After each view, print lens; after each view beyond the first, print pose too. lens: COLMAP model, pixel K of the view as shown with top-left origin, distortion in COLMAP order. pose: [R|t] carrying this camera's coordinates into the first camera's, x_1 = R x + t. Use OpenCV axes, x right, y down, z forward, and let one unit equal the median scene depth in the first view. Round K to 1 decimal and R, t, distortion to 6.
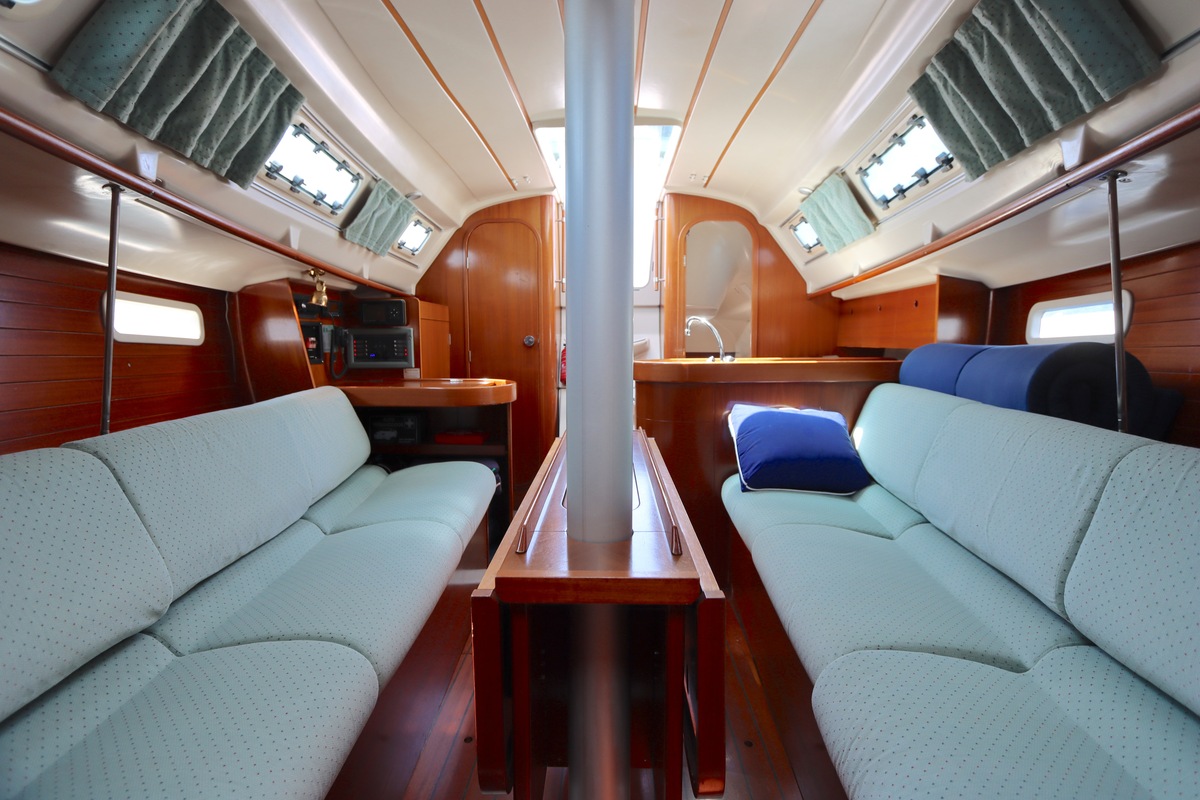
lens RADIAL K [[570.4, 0, 601.2], [0, 570.4, 393.3], [0, 0, 1]] dist [-0.019212, 0.002230]
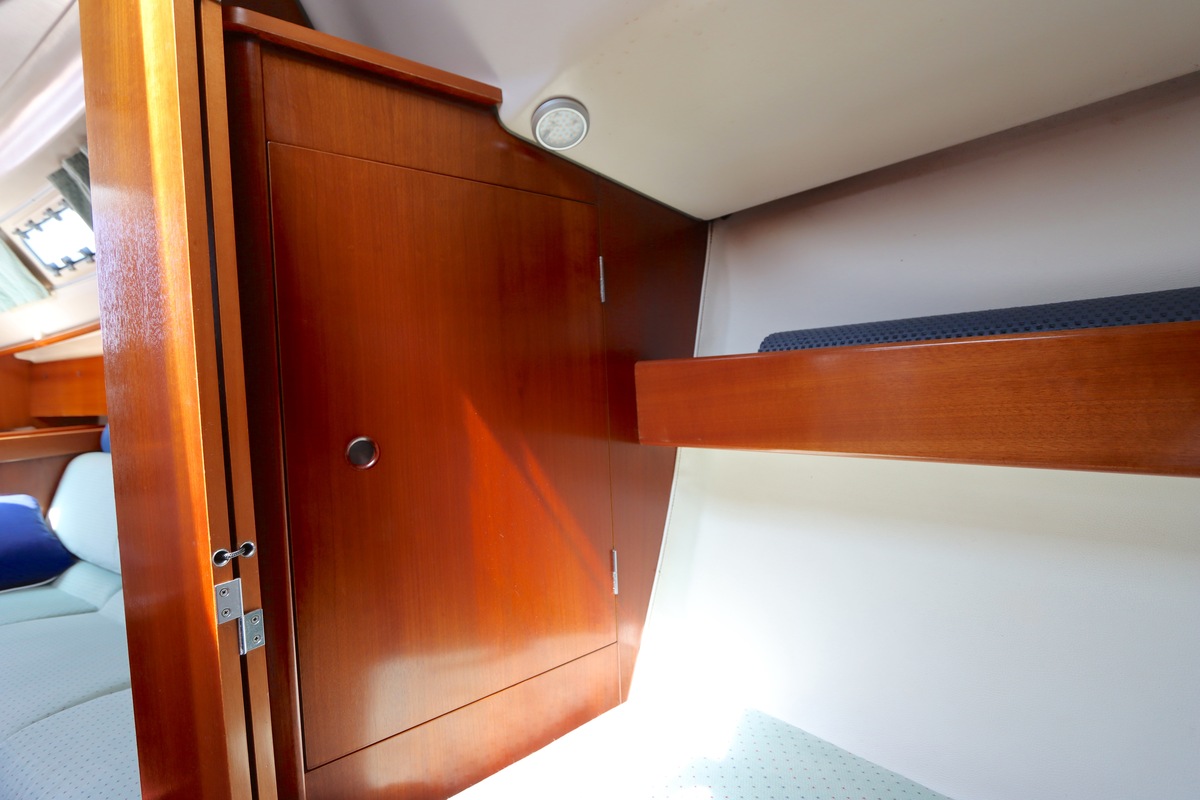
lens RADIAL K [[568.7, 0, 599.9], [0, 568.7, 392.7], [0, 0, 1]] dist [-0.016950, 0.001238]
pose [[0.410219, -0.052242, 0.910490, 0.000880], [0.133350, 0.991064, -0.003215, -0.001107], [-0.902185, 0.122733, 0.413519, -0.191763]]
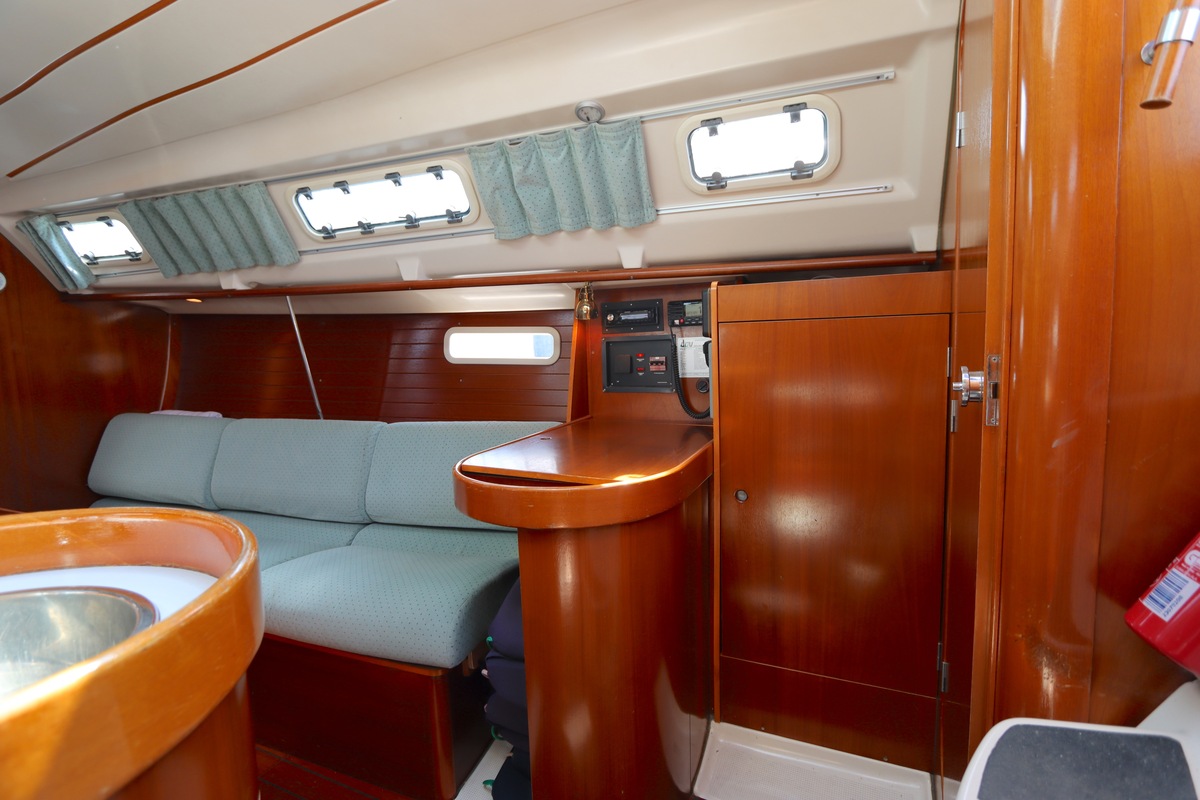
lens RADIAL K [[575.9, 0, 601.5], [0, 575.9, 397.4], [0, 0, 1]] dist [-0.017612, 0.000476]
pose [[-0.396706, 0.107748, -0.911600, 0.243075], [-0.052059, 0.988848, 0.139533, -0.175452], [0.916469, 0.102810, -0.386672, 1.475133]]
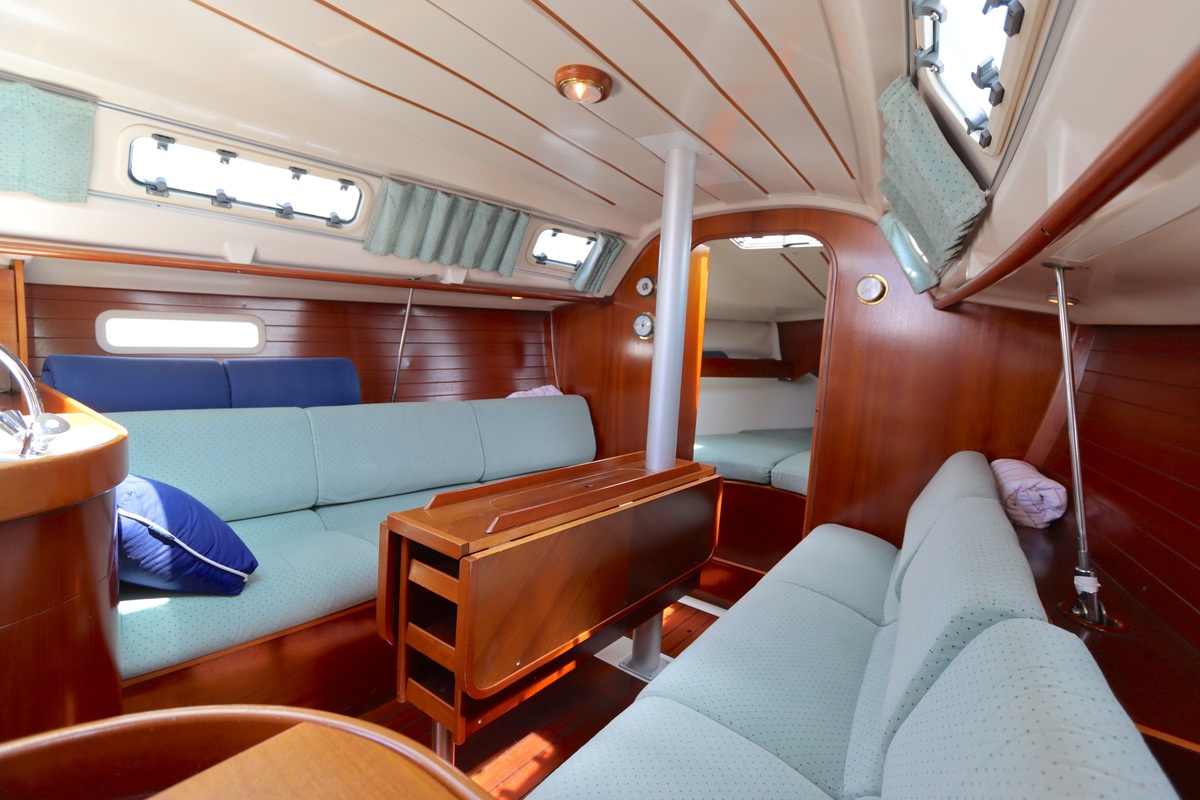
lens RADIAL K [[570.4, 0, 601.2], [0, 570.4, 393.3], [0, 0, 1]] dist [-0.019212, 0.002230]
pose [[-0.805351, -0.104365, 0.583538, -0.453548], [-0.003492, 0.985199, 0.171381, -0.172358], [-0.592787, 0.135984, -0.793796, 1.195417]]
